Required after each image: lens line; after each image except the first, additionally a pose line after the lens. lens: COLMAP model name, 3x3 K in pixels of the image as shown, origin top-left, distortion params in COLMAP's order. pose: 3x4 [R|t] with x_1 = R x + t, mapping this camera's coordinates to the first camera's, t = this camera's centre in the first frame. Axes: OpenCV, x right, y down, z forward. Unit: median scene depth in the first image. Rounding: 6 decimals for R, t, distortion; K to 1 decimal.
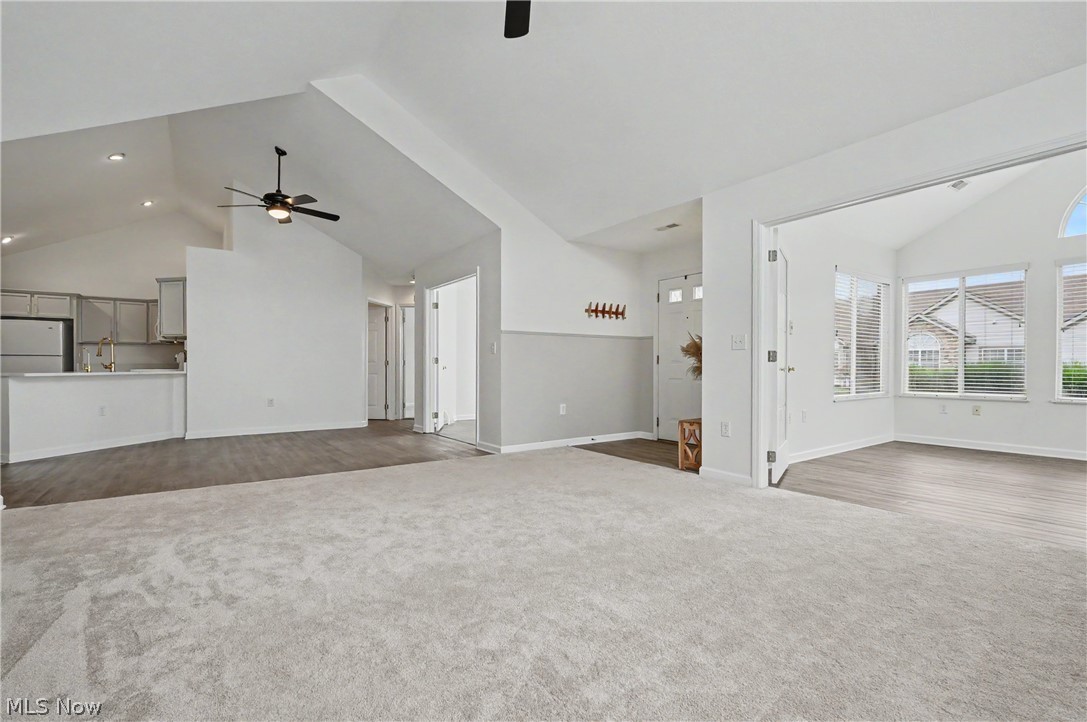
lens RADIAL K [[497.2, 0, 541.7], [0, 497.2, 369.7], [0, 0, 1]] dist [-0.015216, 0.001787]
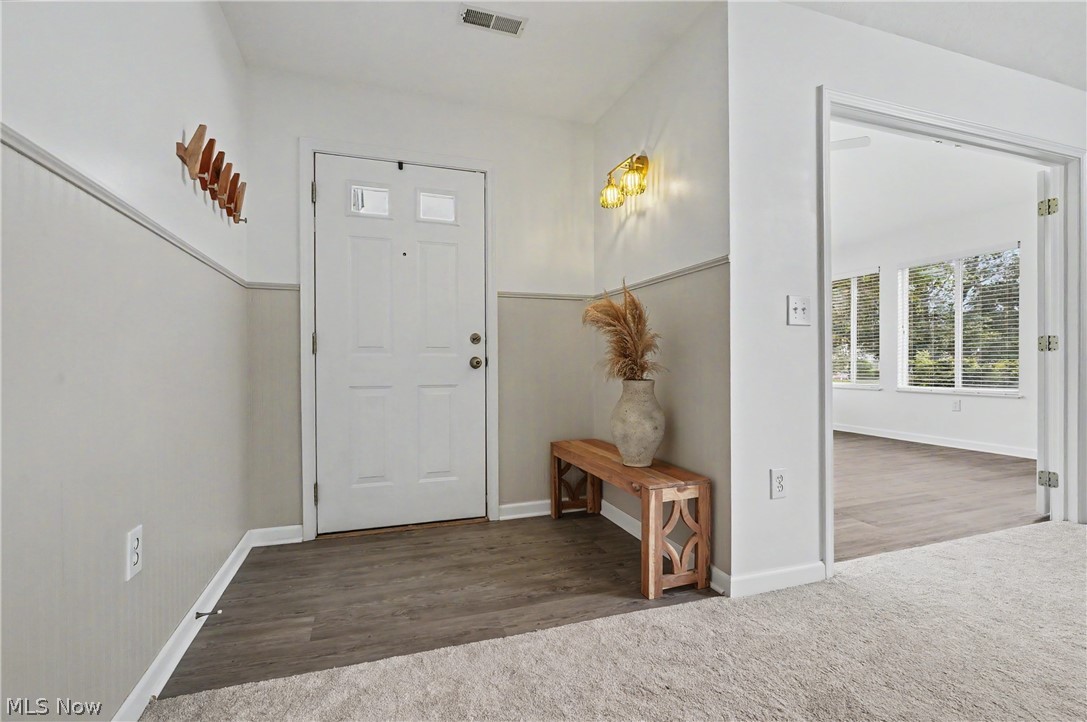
lens RADIAL K [[497.2, 0, 540.8], [0, 497.2, 364.0], [0, 0, 1]] dist [-0.015216, 0.001787]
pose [[0.272264, -0.008000, 0.962189, -0.123780], [0.007381, 0.999953, 0.006225, -0.004292], [-0.962194, 0.005407, 0.272310, 0.790566]]
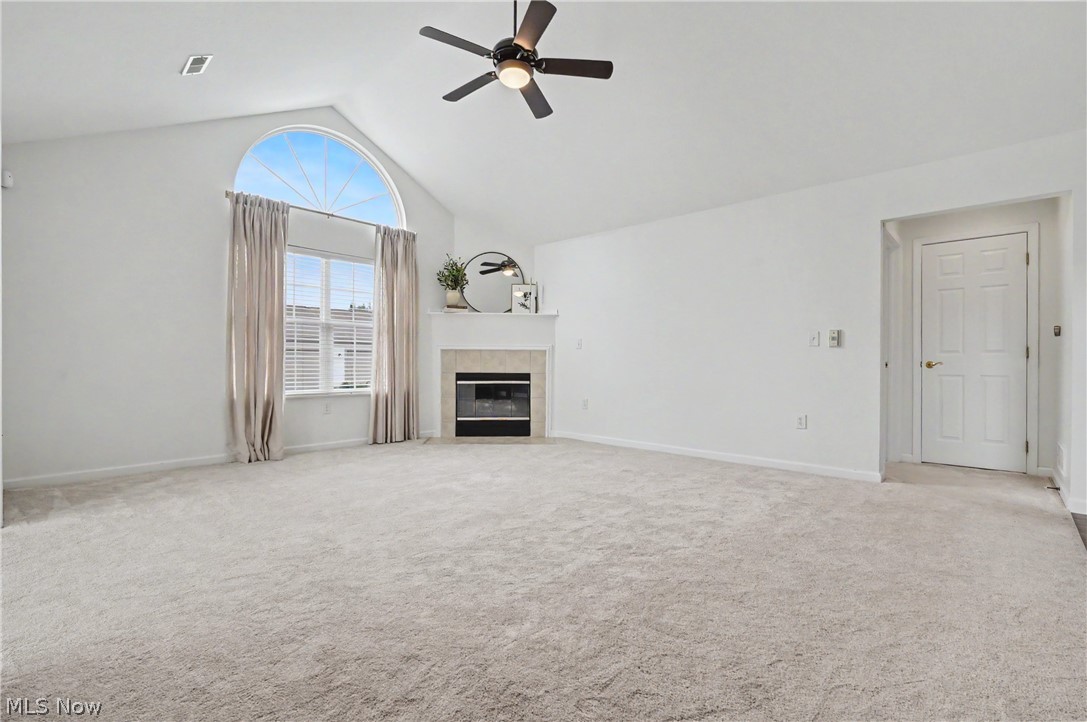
lens RADIAL K [[497.2, 0, 538.8], [0, 497.2, 365.4], [0, 0, 1]] dist [-0.015216, 0.001787]
pose [[-0.973770, -0.003045, -0.227515, 0.089183], [-0.004888, 0.999960, 0.007541, -0.002899], [0.227483, 0.008455, -0.973745, 0.986294]]
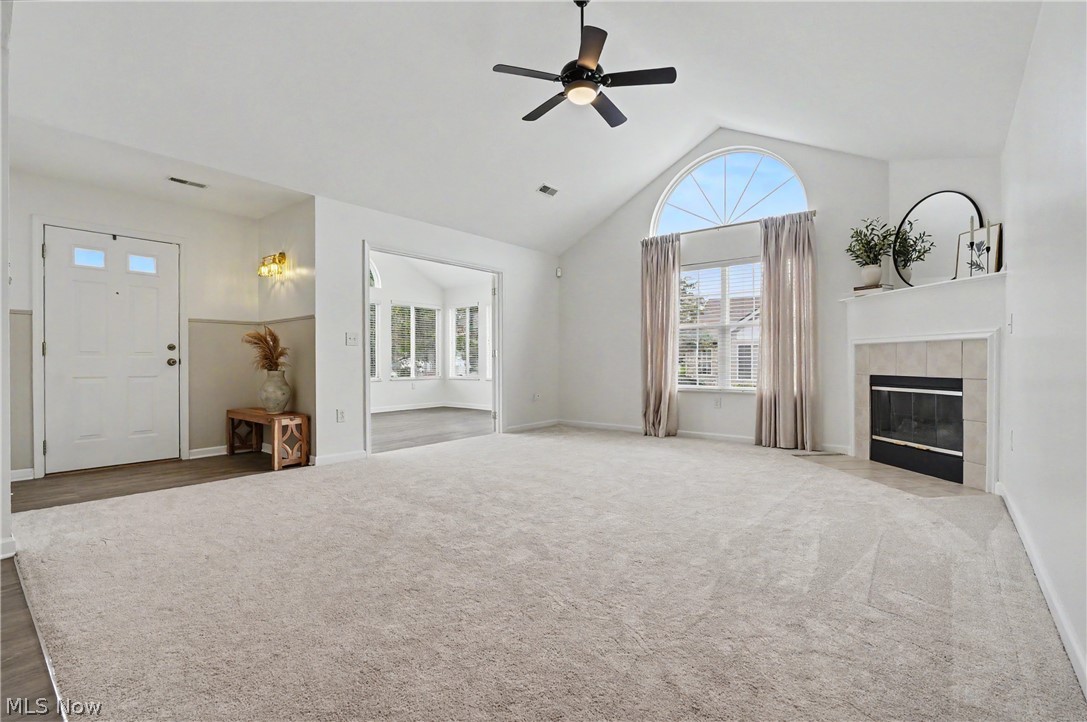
lens RADIAL K [[497.2, 0, 547.8], [0, 497.2, 362.0], [0, 0, 1]] dist [-0.015216, 0.001787]
pose [[-0.277813, -0.002353, 0.960632, -0.606847], [0.003924, 0.999986, 0.003584, -0.003435], [-0.960627, 0.004766, -0.277800, 0.622926]]
